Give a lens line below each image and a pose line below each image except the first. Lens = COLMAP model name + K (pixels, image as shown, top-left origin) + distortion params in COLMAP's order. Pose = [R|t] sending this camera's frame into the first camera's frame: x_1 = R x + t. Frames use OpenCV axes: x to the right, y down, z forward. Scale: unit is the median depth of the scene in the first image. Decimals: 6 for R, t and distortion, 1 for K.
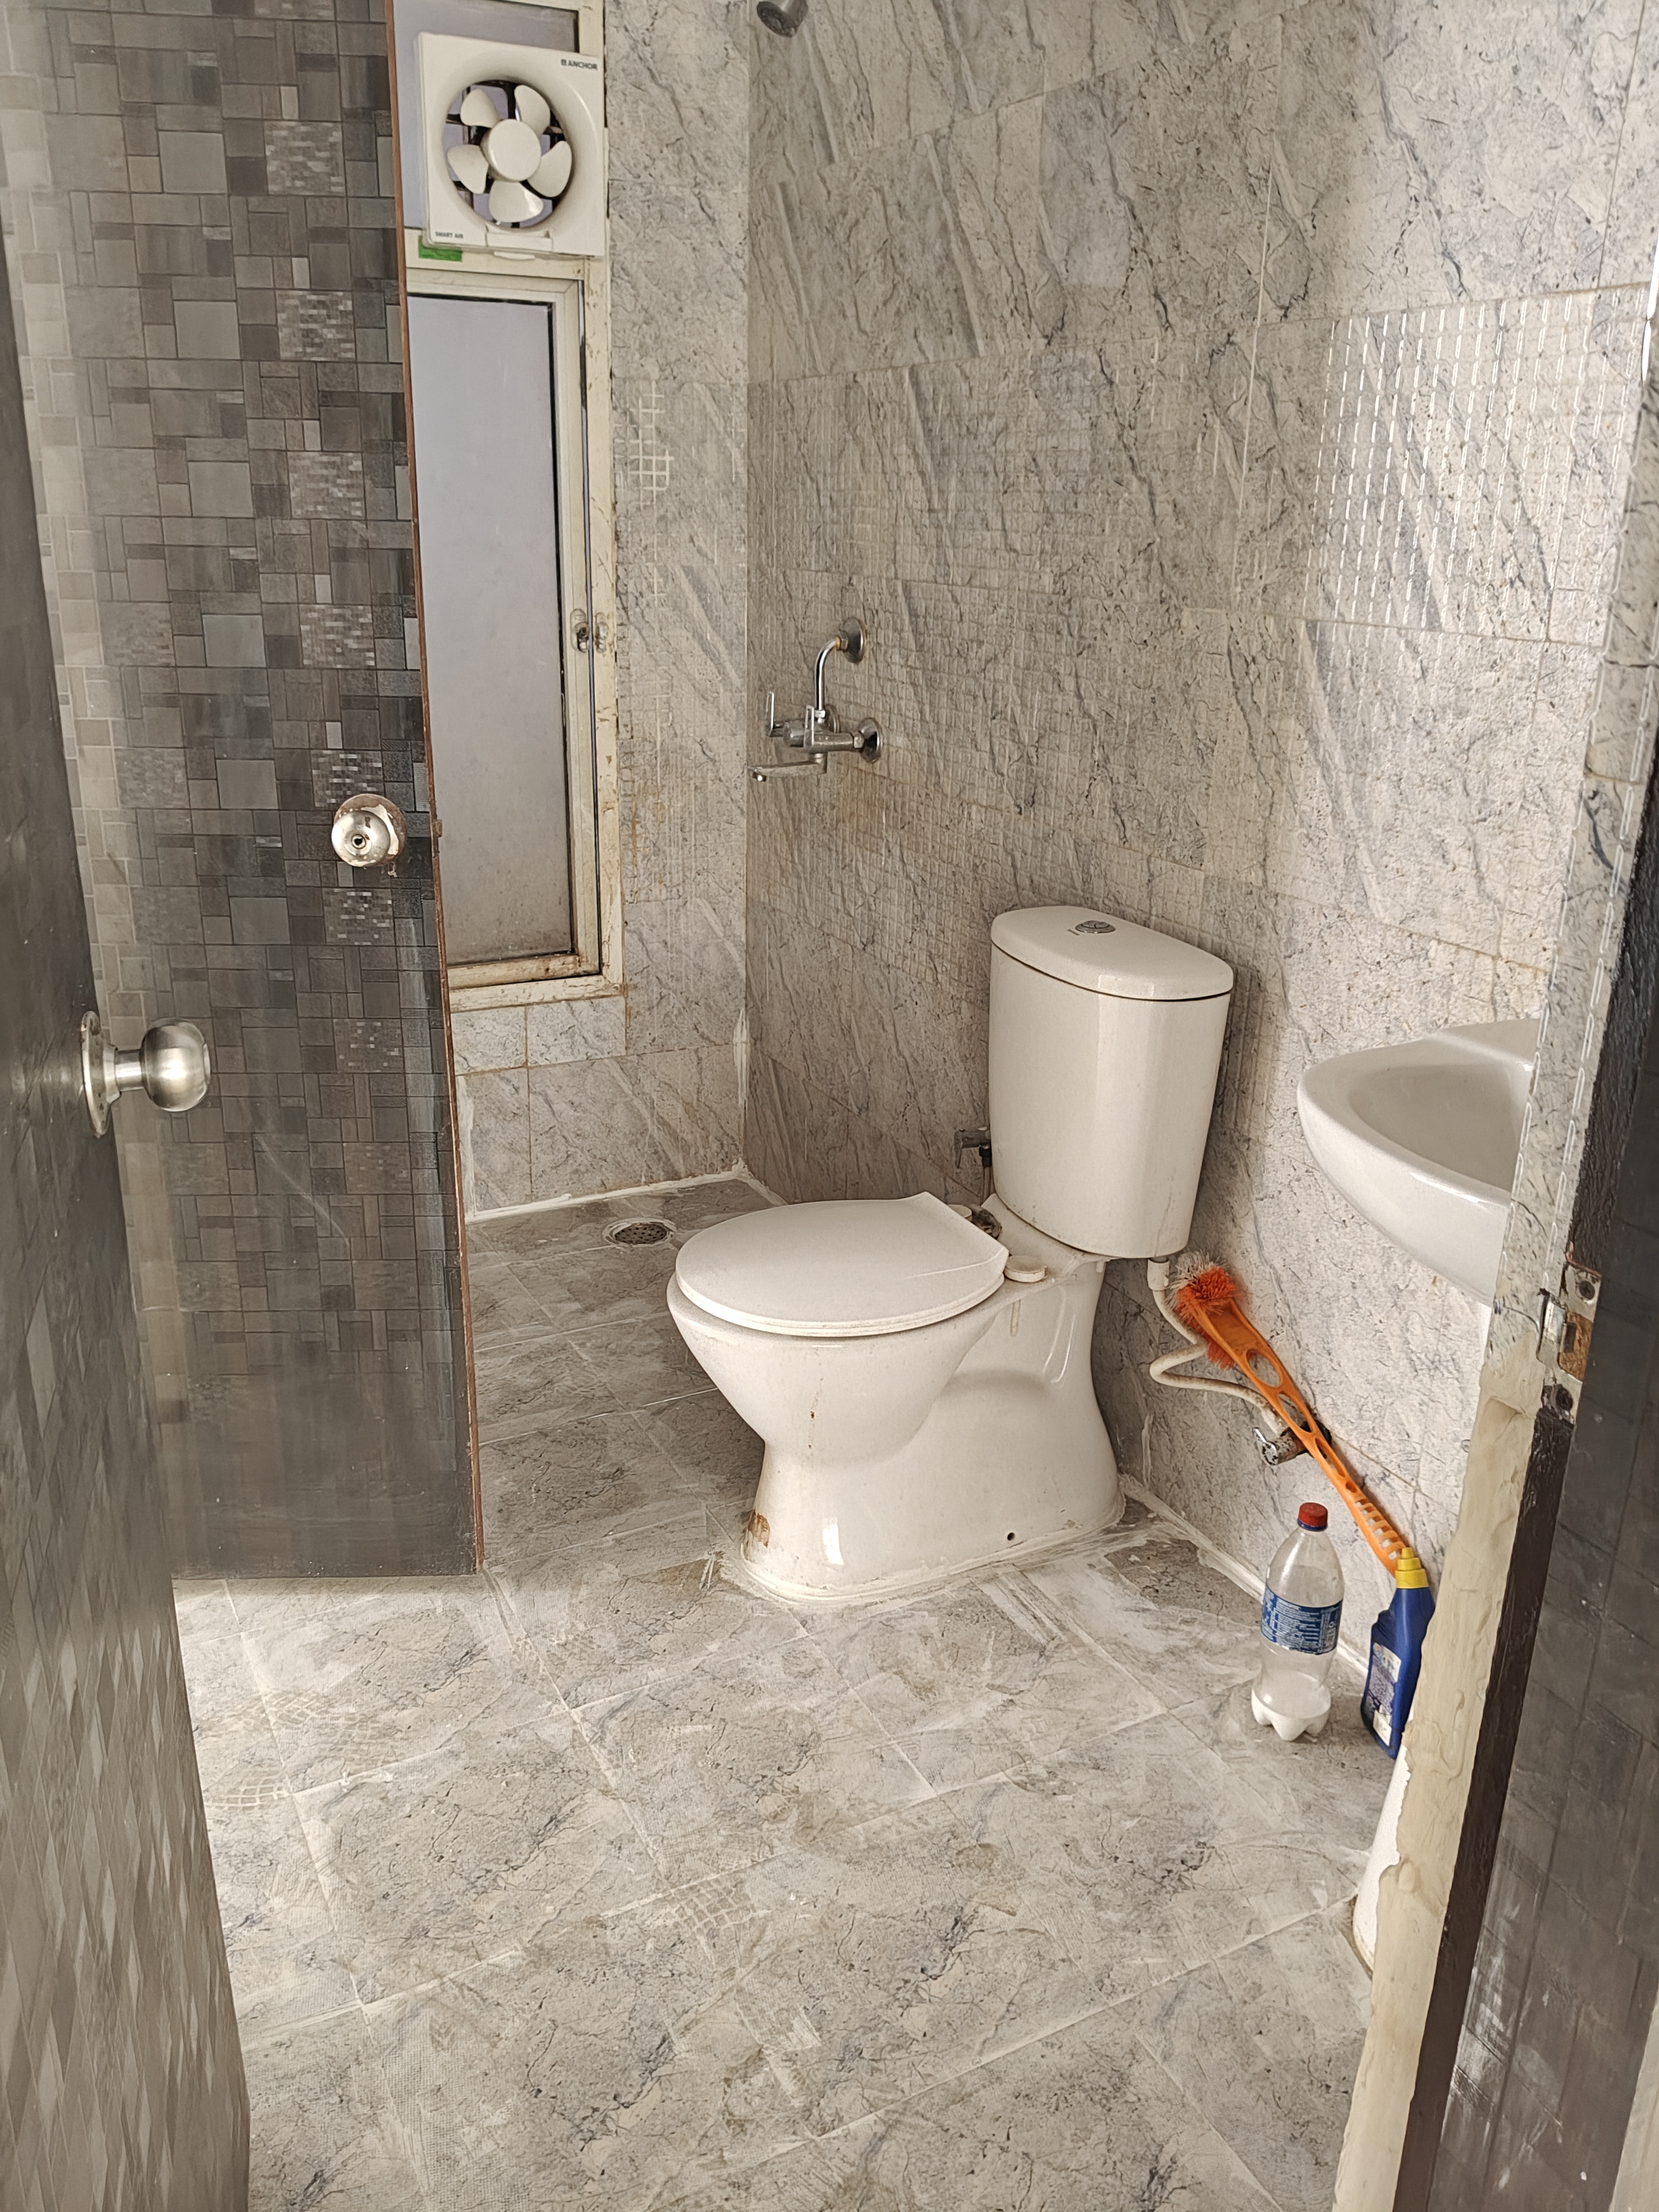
lens RADIAL K [[1742.6, 0, 830.3], [0, 1742.6, 1113.2], [0, 0, 1]] dist [0.017971, -0.032777]
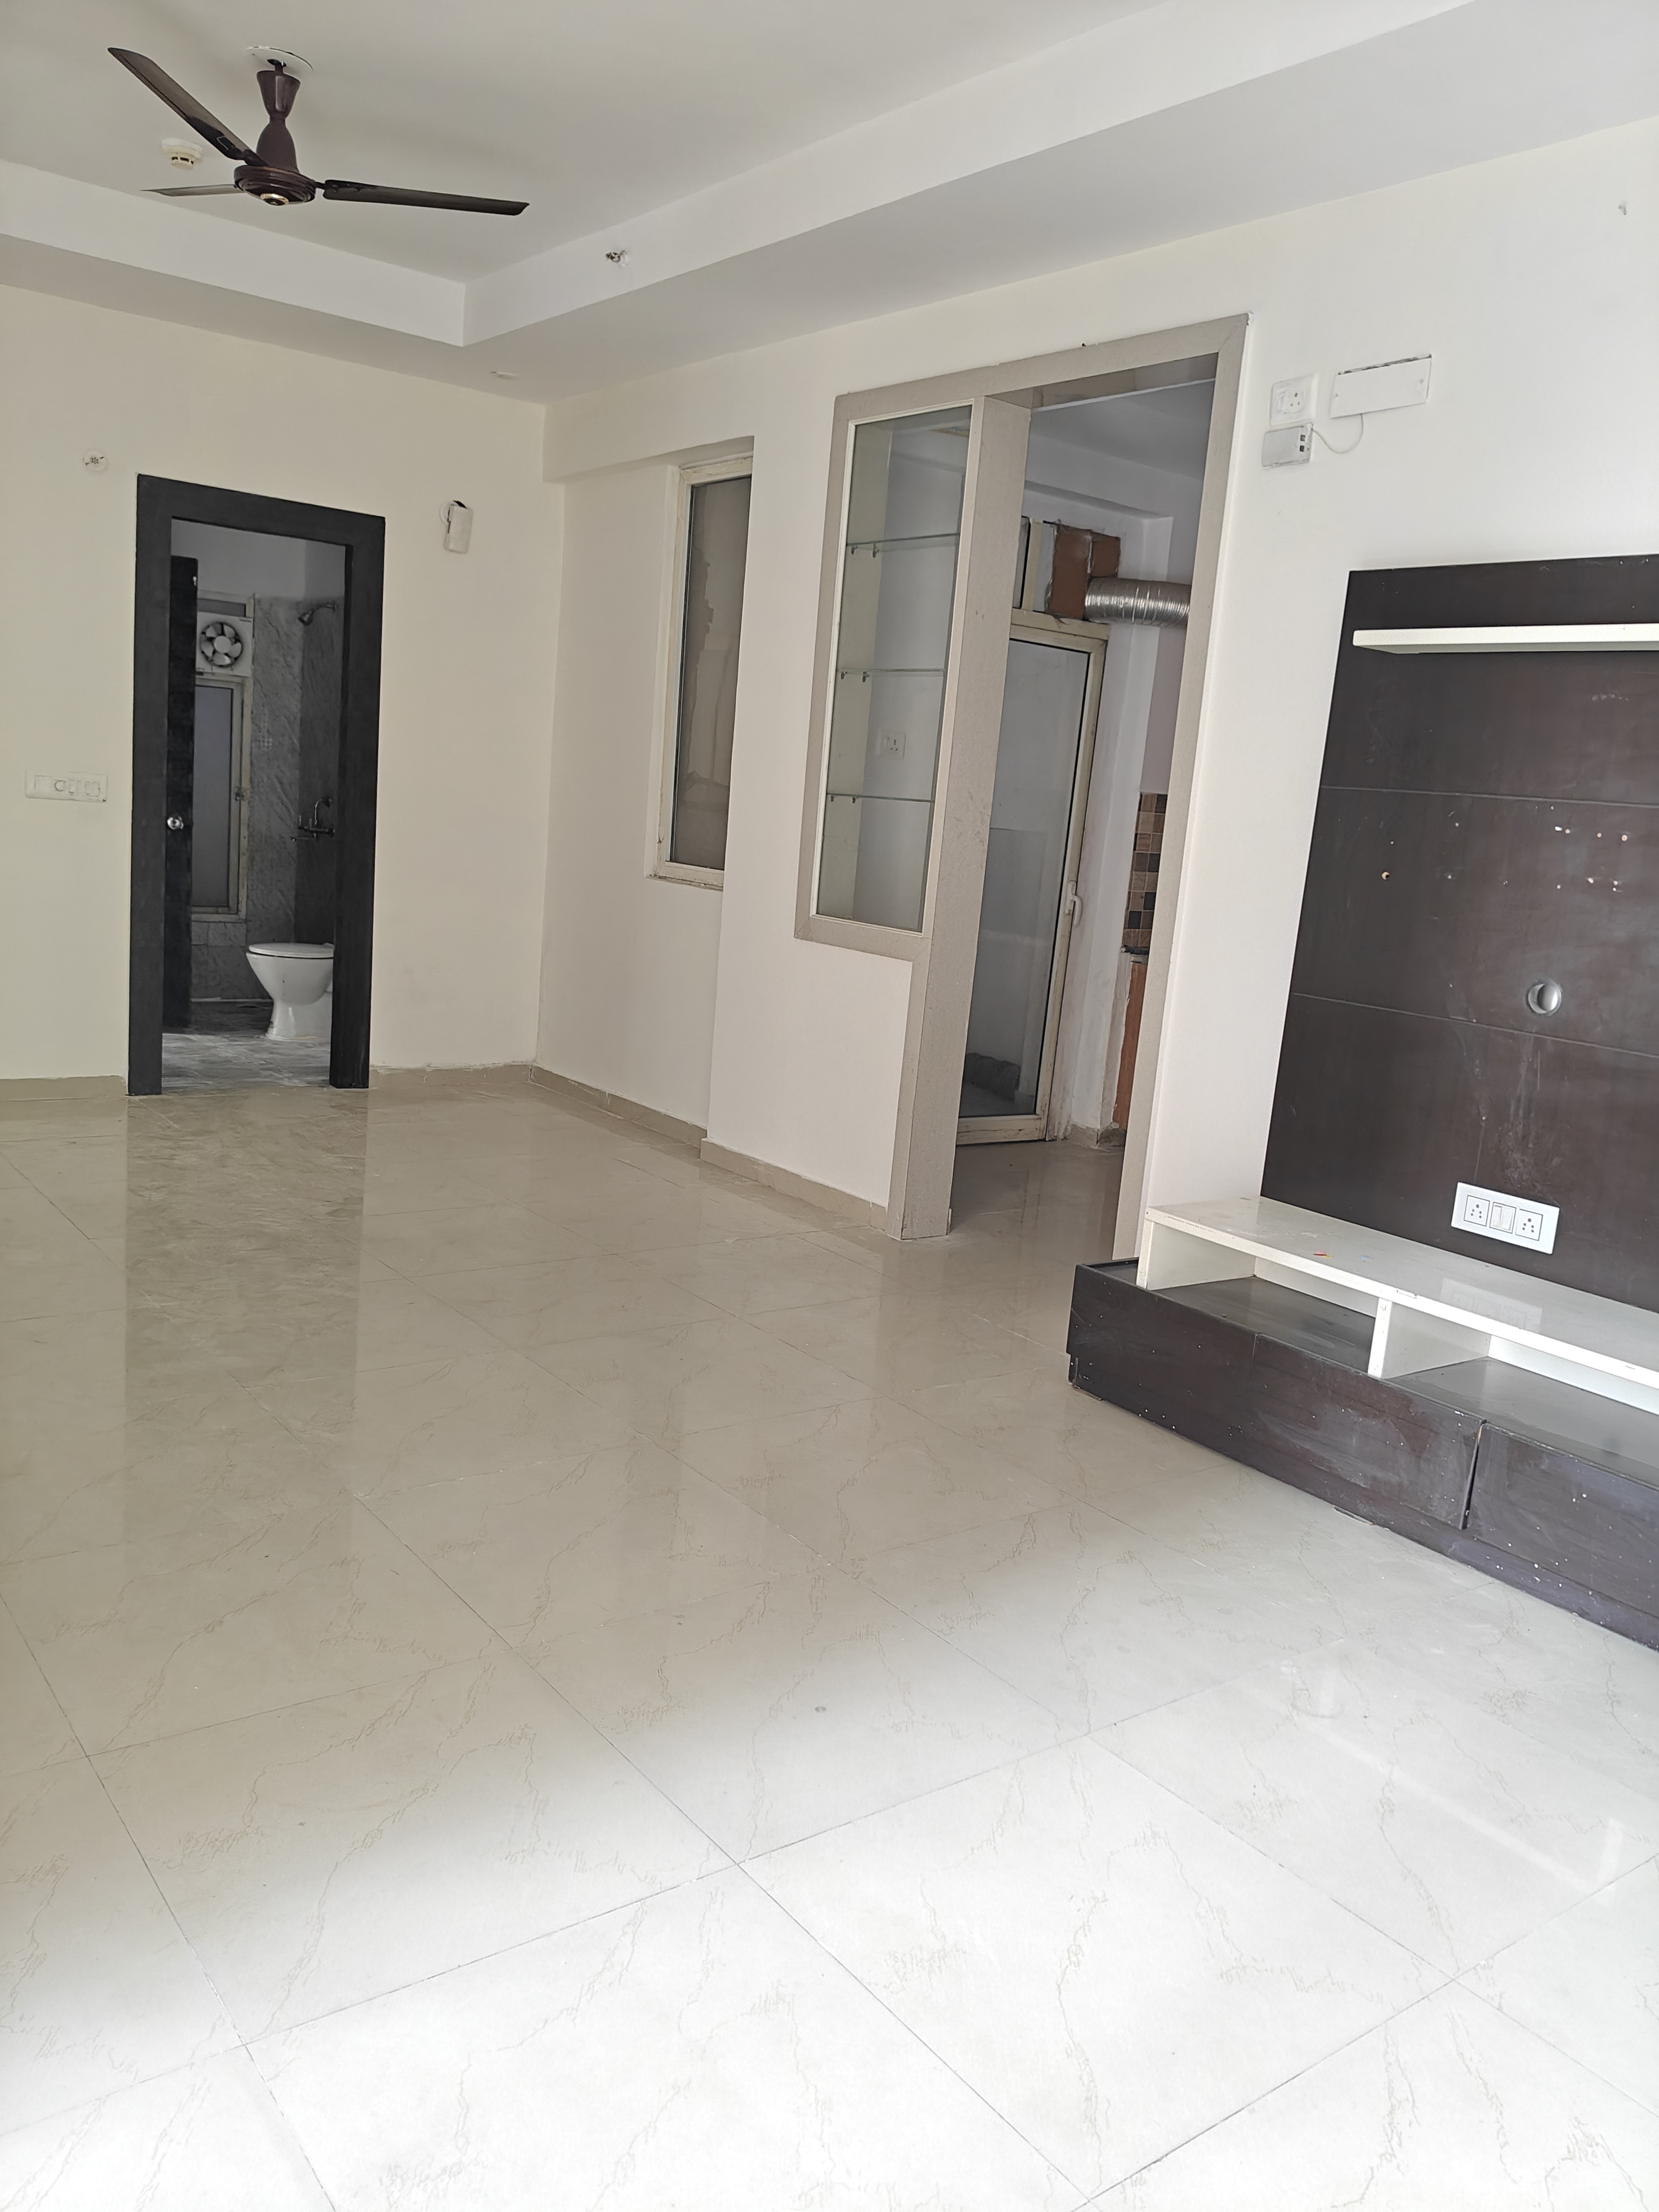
lens RADIAL K [[1742.6, 0, 832.9], [0, 1742.6, 1101.8], [0, 0, 1]] dist [0.017971, -0.032777]
pose [[0.983814, 0.034012, 0.175937, 0.359704], [-0.006356, 0.987827, -0.155427, 0.716276], [-0.179082, 0.151793, 0.972054, -2.042148]]
